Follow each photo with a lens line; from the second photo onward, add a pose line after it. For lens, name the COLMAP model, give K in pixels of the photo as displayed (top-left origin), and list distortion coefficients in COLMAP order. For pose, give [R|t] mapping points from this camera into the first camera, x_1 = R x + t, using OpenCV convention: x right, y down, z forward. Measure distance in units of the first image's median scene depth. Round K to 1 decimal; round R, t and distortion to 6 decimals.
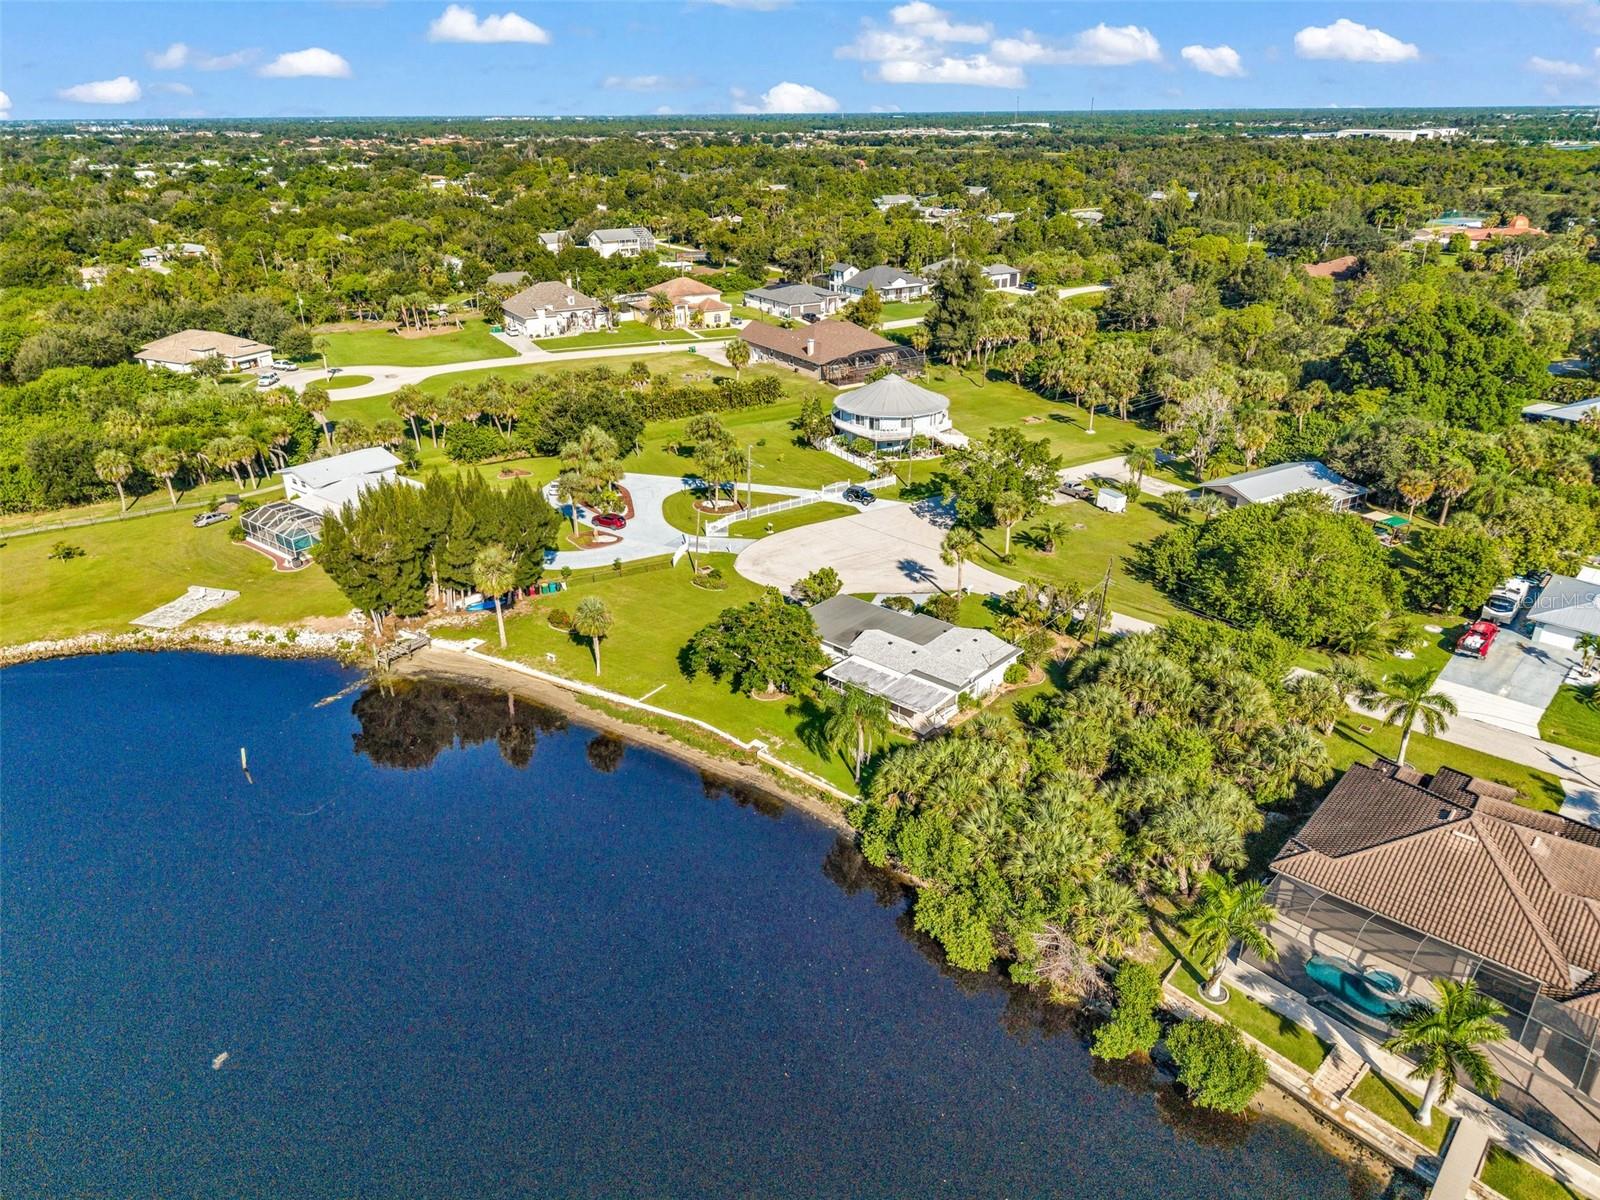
lens RADIAL K [[1069.9, 0, 796.8], [0, 1069.9, 602.0], [0, 0, 1]] dist [0.039708, -0.037561]
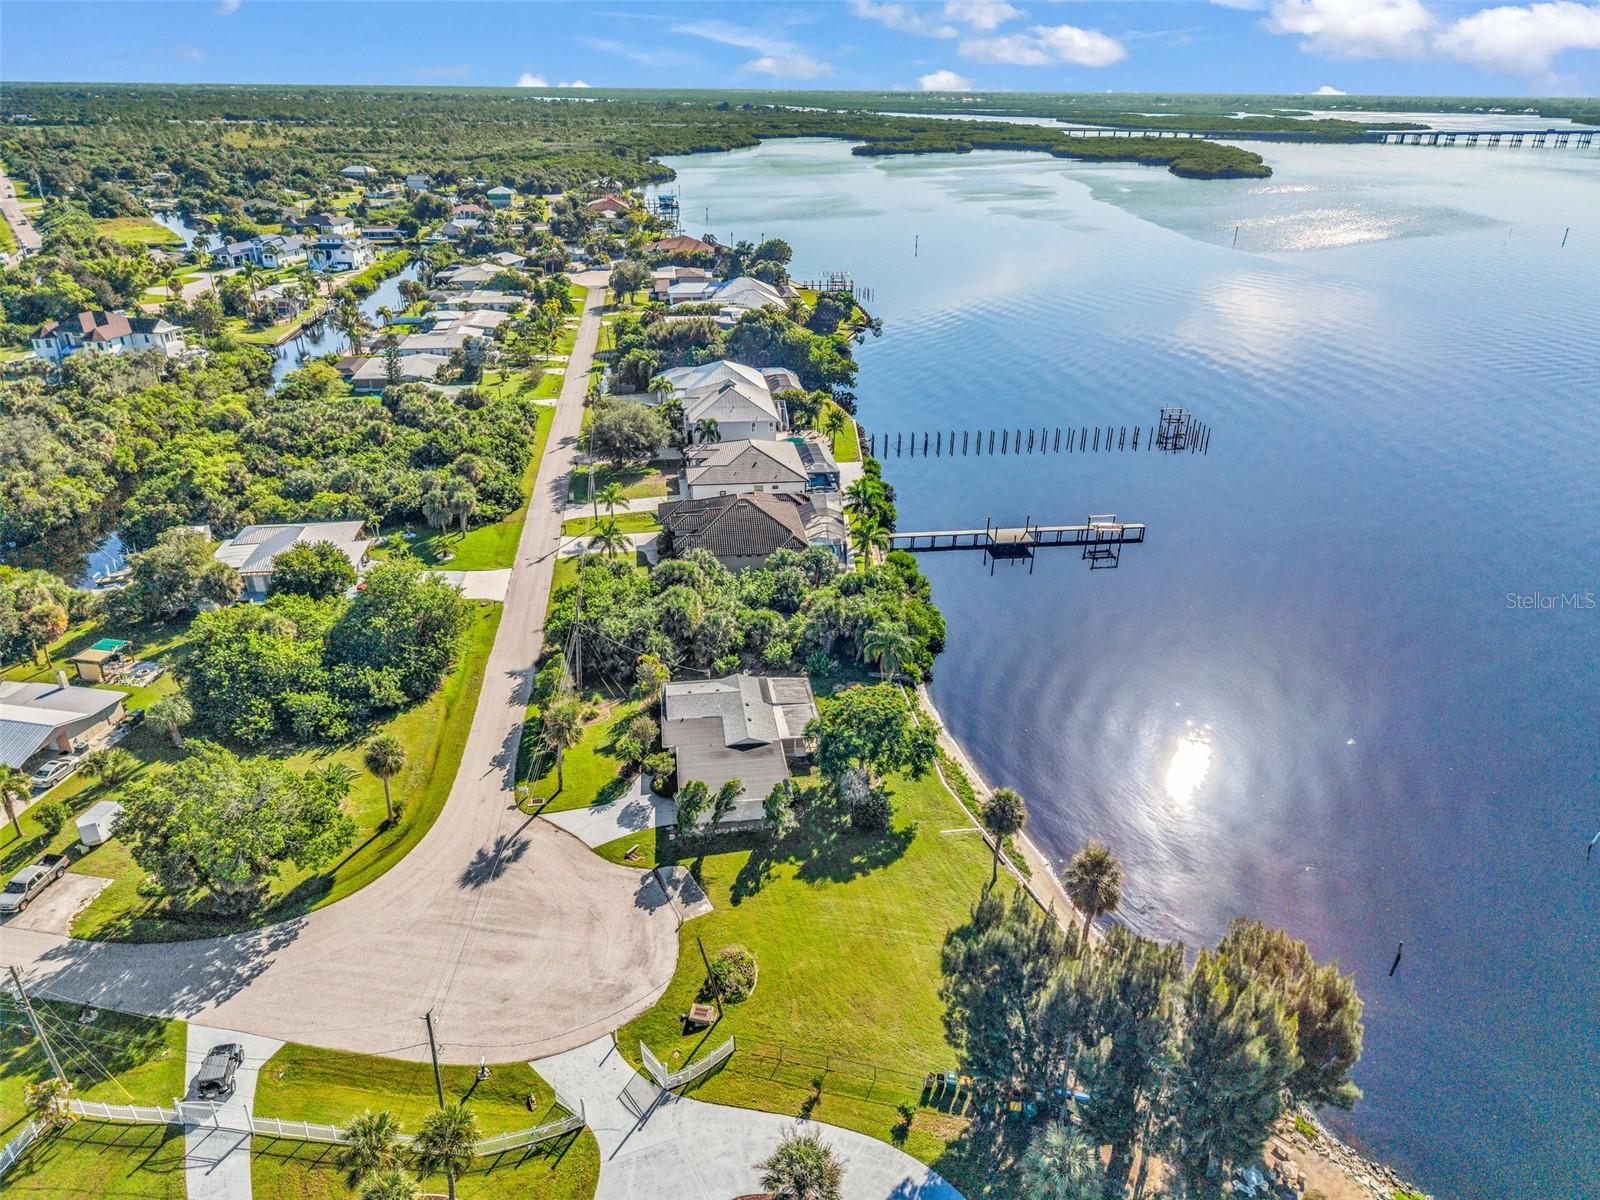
lens RADIAL K [[1066.2, 0, 800.0], [0, 1066.2, 600.0], [0, 0, 1]] dist [0.051315, -0.061936]
pose [[-0.762546, -0.279620, 0.583383, -0.404458], [0.265888, 0.686622, 0.676649, -0.566447], [-0.589769, 0.671090, -0.449233, 1.065151]]
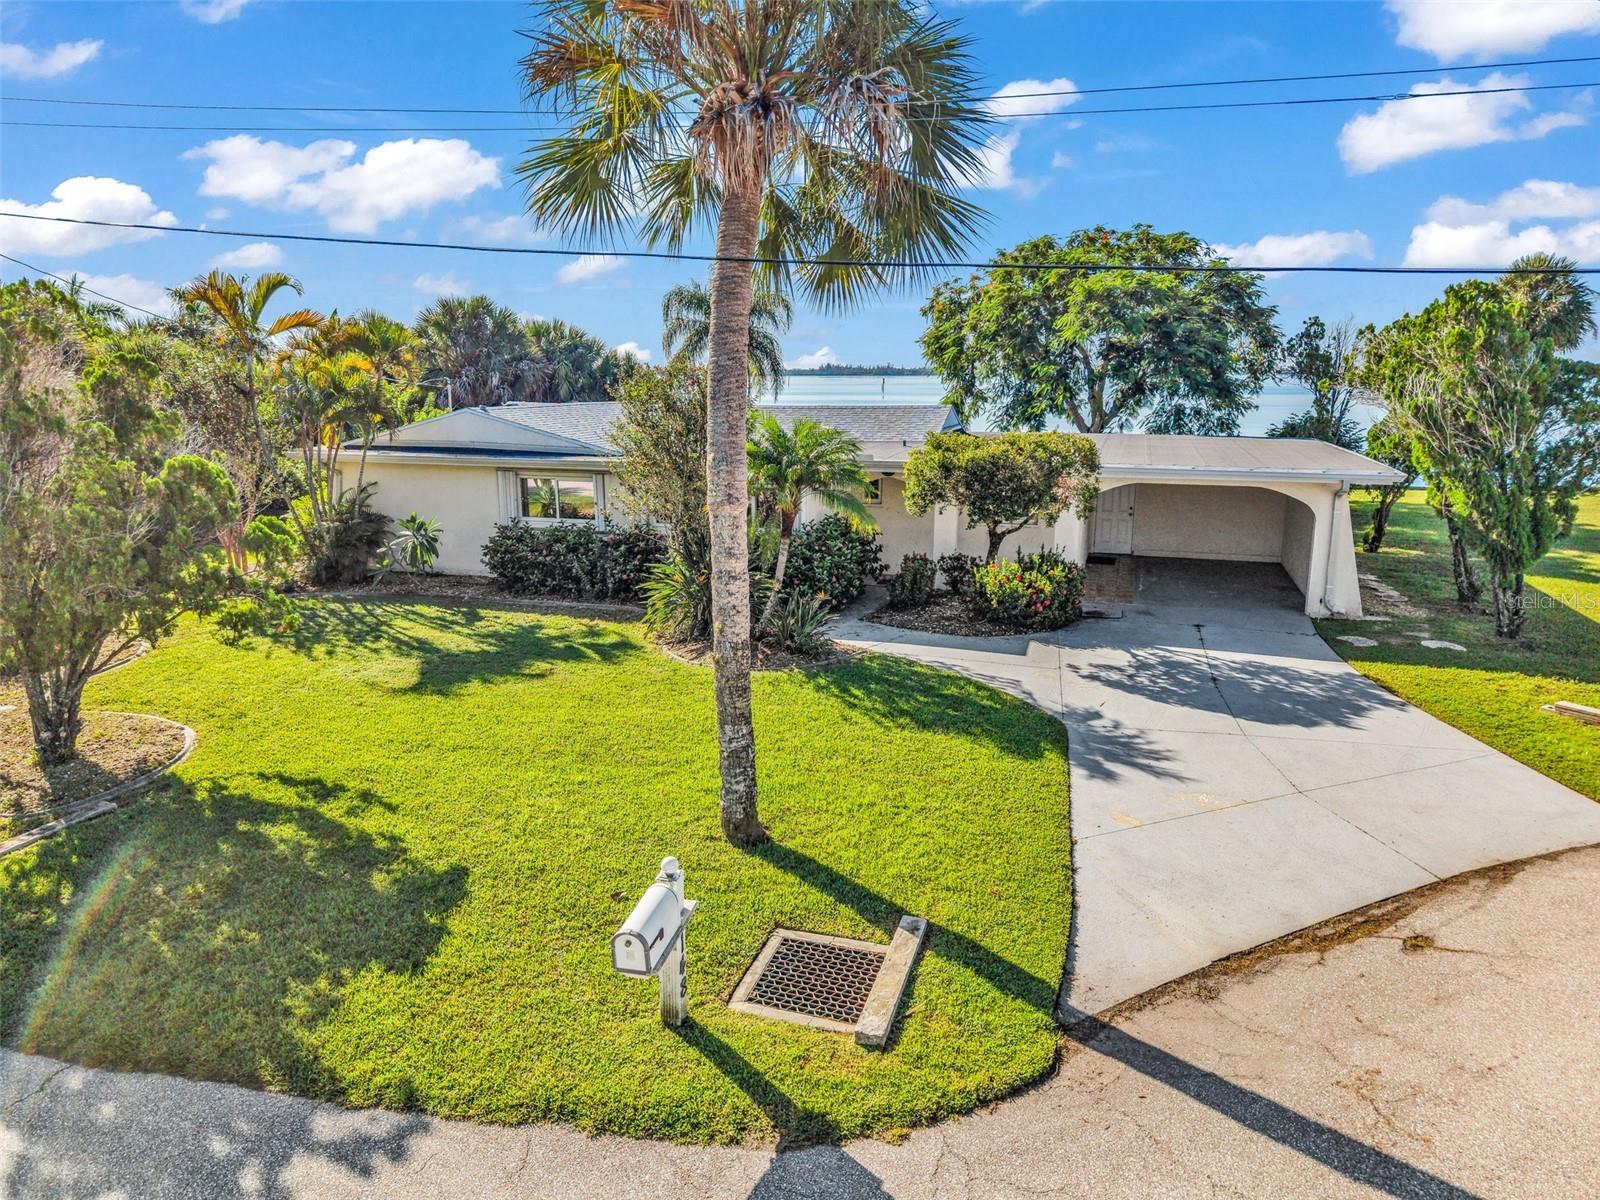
lens RADIAL K [[1069.9, 0, 796.8], [0, 1069.9, 602.0], [0, 0, 1]] dist [0.039708, -0.037561]
pose [[-0.910572, 0.097647, -0.401651, 0.164456], [-0.161442, 0.810504, 0.563045, -0.058512], [0.380519, 0.577536, -0.722258, 0.962630]]
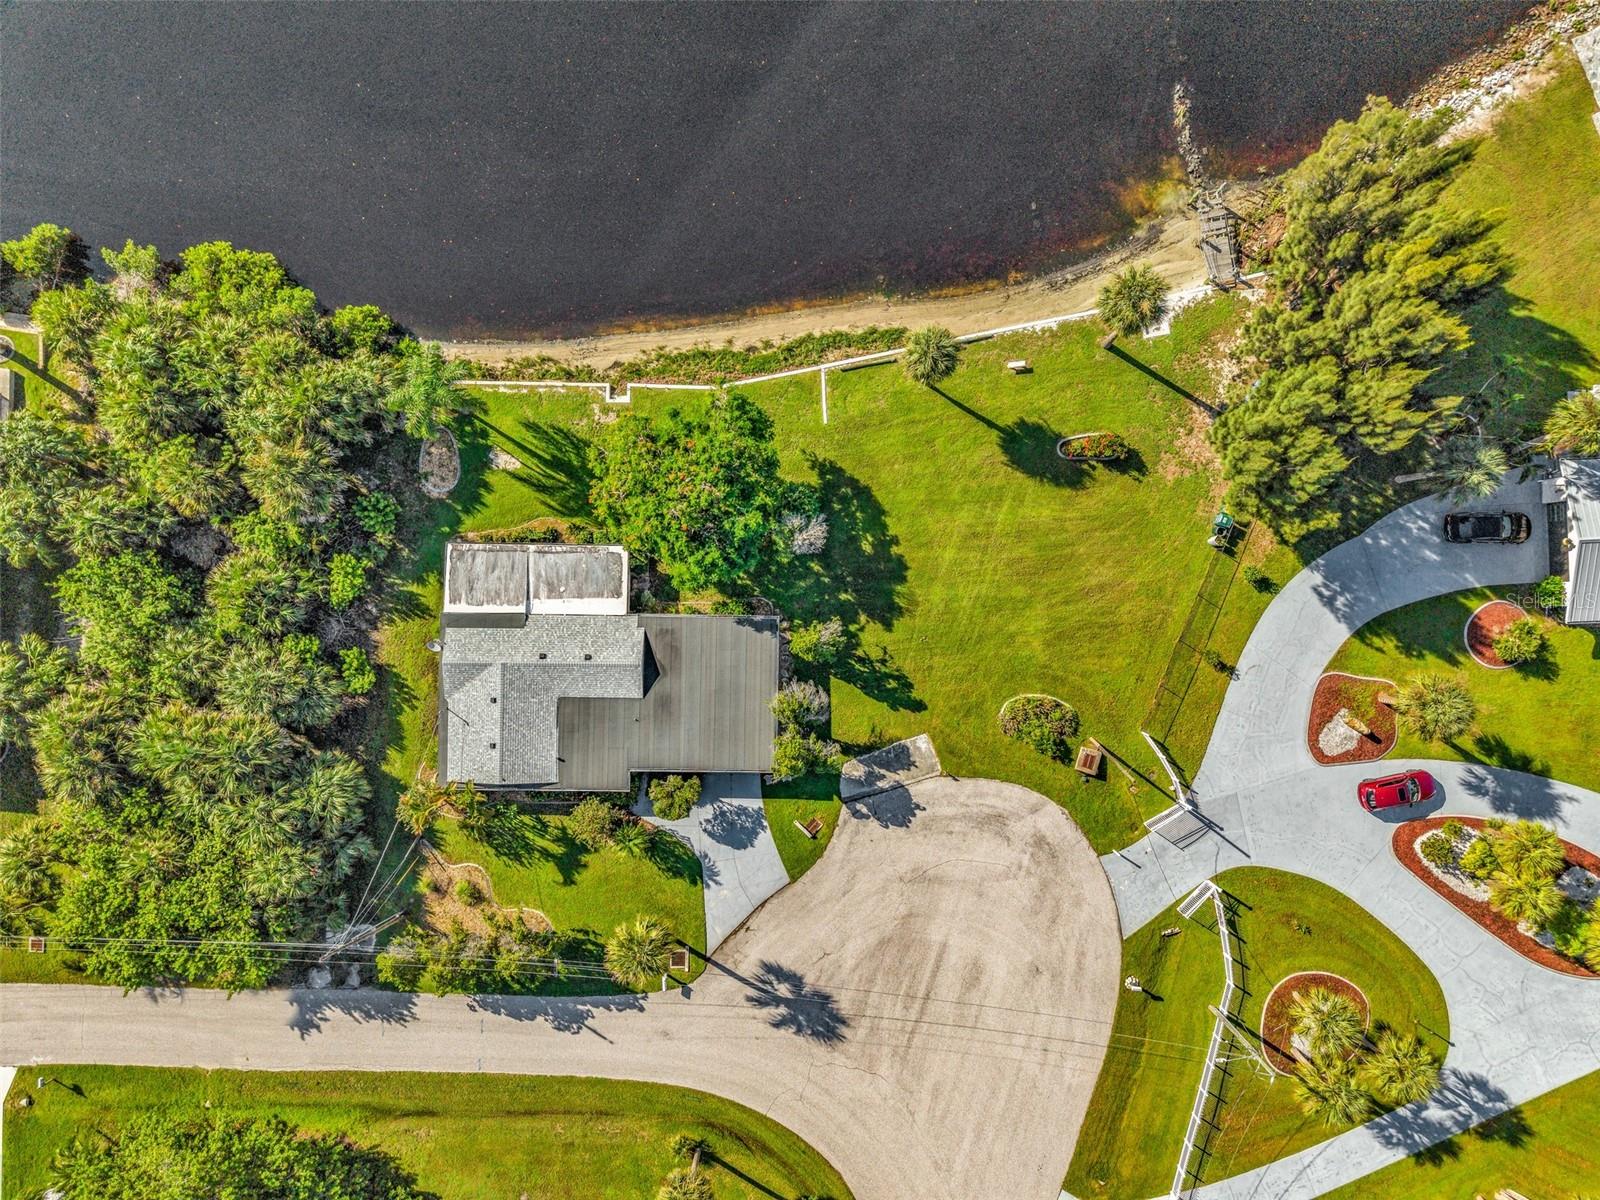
lens RADIAL K [[1069.9, 0, 796.8], [0, 1069.9, 602.0], [0, 0, 1]] dist [0.039708, -0.037561]
pose [[-0.754978, 0.655687, 0.009084, -0.030830], [-0.262528, -0.314919, 0.912088, -0.464161], [0.600905, 0.686222, 0.409893, 0.616540]]
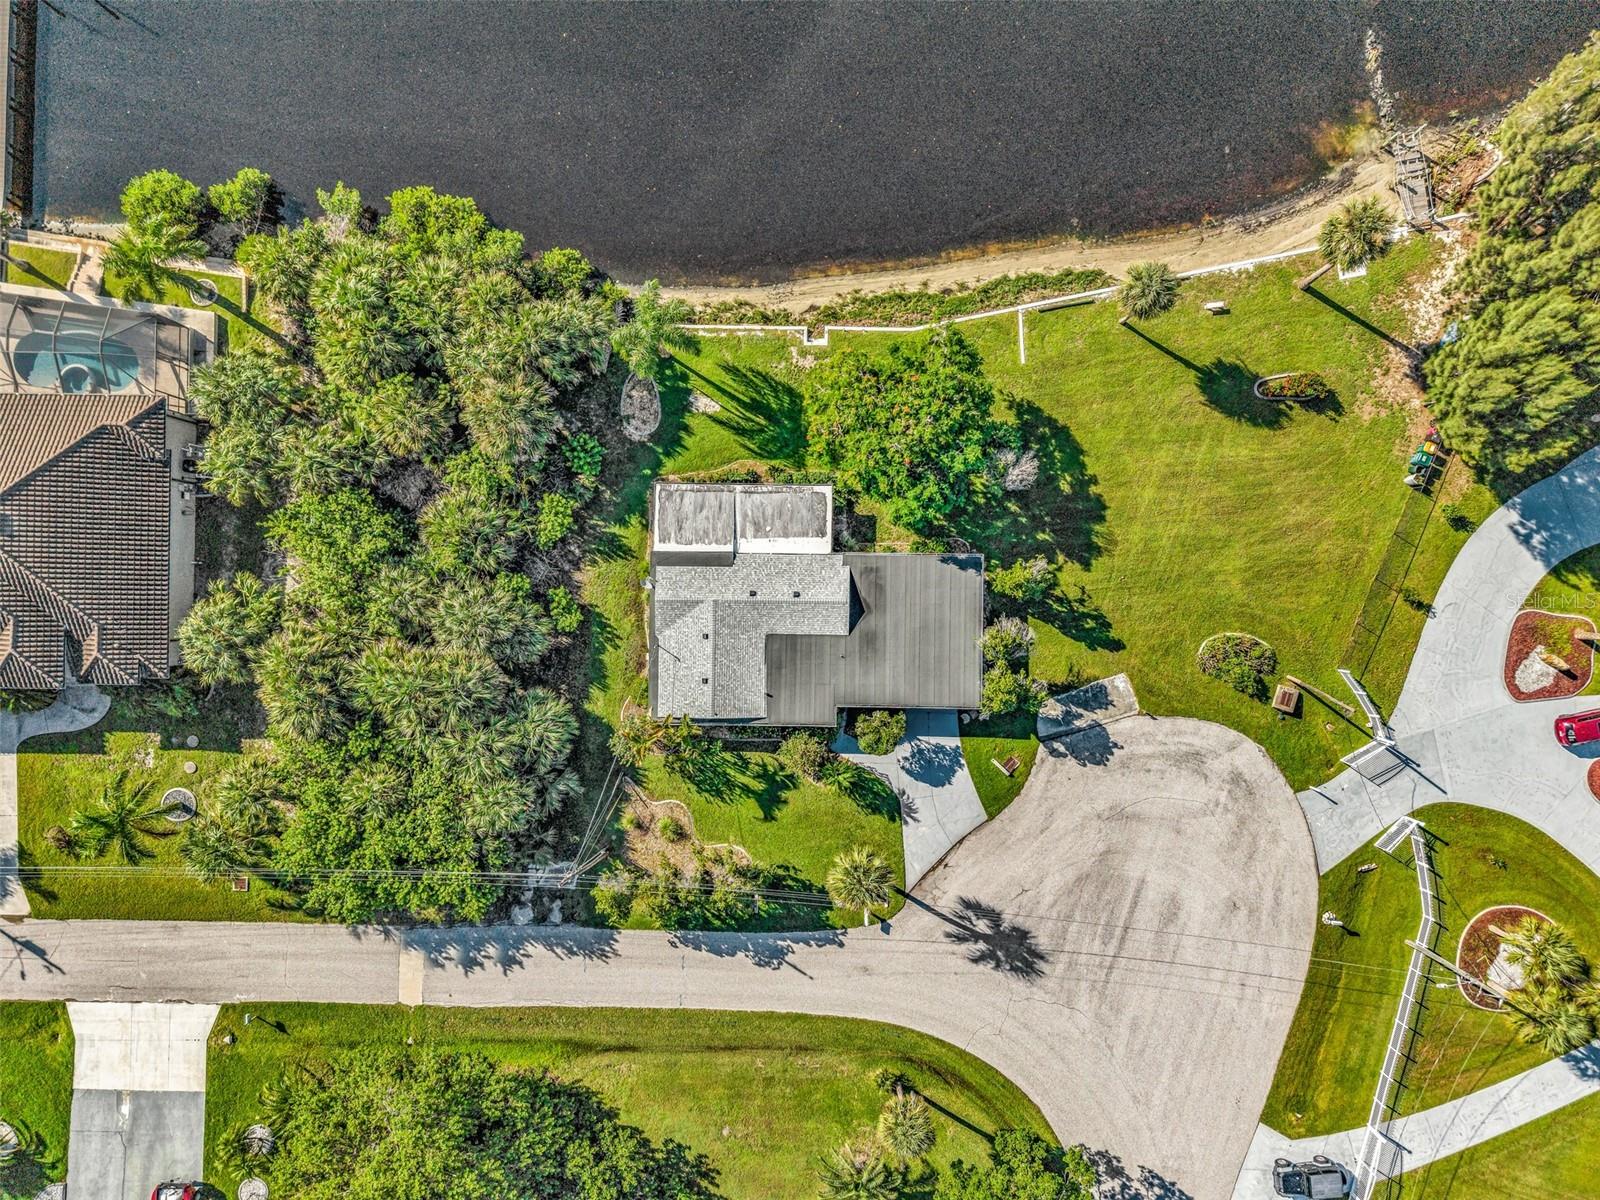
lens RADIAL K [[1069.9, 0, 796.8], [0, 1069.9, 602.0], [0, 0, 1]] dist [0.039708, -0.037561]
pose [[-0.754022, 0.656821, 0.006074, 0.068055], [-0.266499, -0.314363, 0.911128, -0.451371], [0.600357, 0.685392, 0.412079, 0.572964]]
